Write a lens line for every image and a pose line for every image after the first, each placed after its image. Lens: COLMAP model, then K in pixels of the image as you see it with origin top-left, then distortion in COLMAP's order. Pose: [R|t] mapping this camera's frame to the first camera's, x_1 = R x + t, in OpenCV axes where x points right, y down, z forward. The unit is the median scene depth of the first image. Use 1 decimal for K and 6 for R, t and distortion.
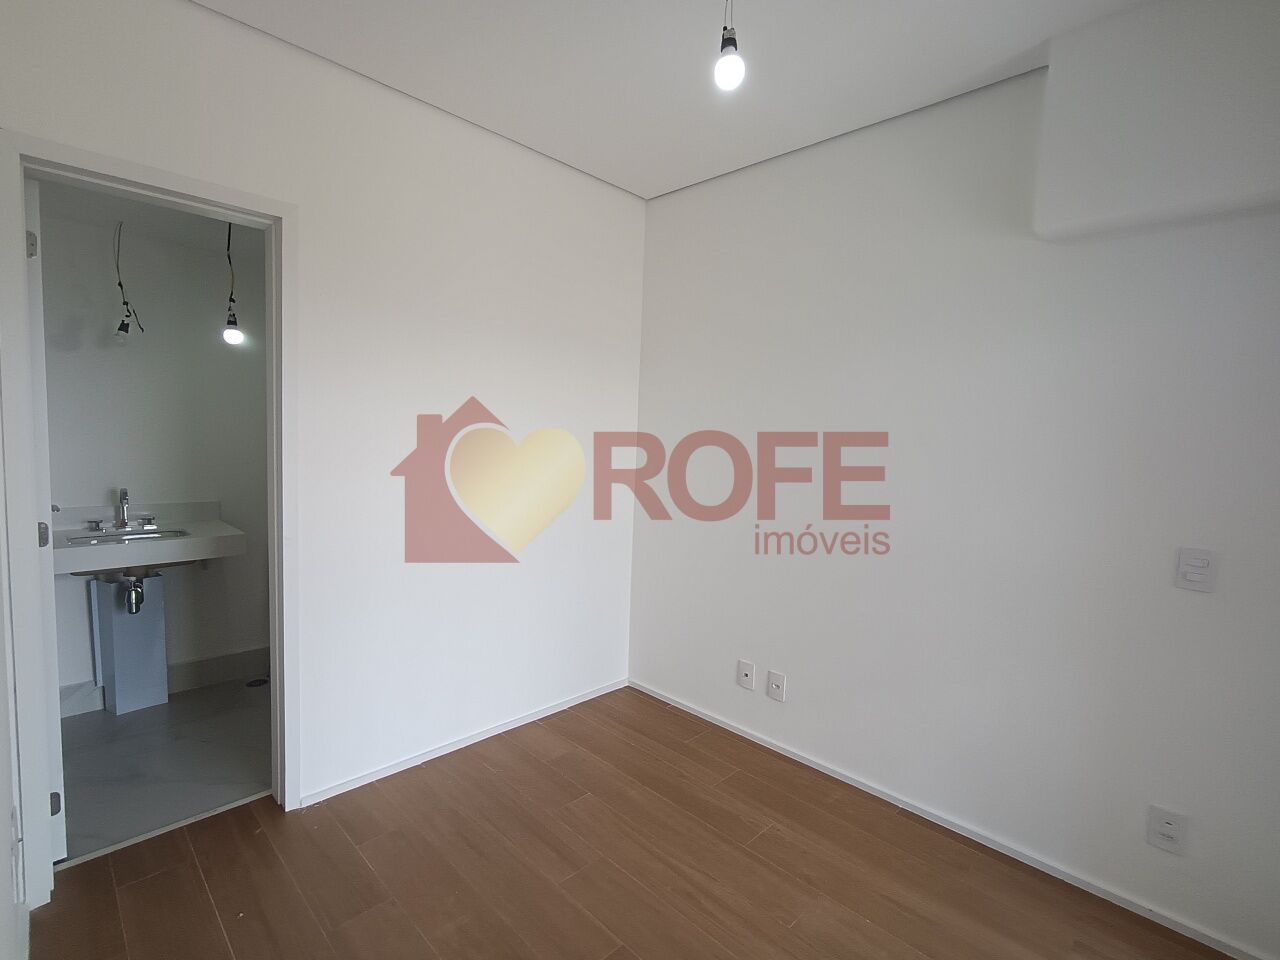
lens RADIAL K [[602.3, 0, 640.0], [0, 602.3, 480.0], [0, 0, 1]] dist [0.000659, -0.000401]
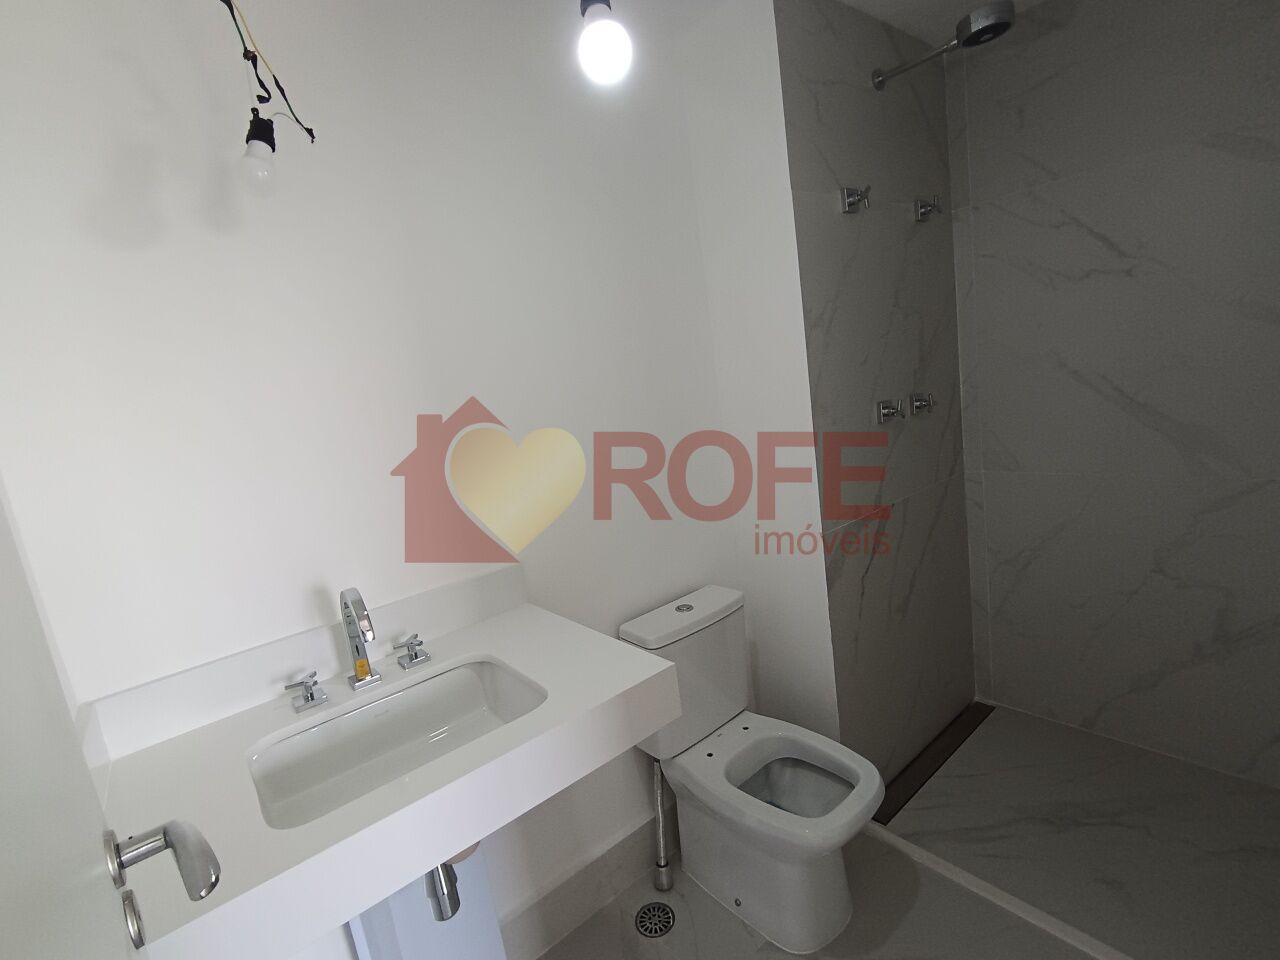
lens RADIAL K [[602.3, 0, 640.0], [0, 602.3, 480.0], [0, 0, 1]] dist [0.000659, -0.000401]
pose [[0.976118, -0.159783, -0.147186, -0.616061], [0.171836, 0.982409, 0.073108, -0.050559], [0.132916, -0.096654, 0.986403, 0.661080]]
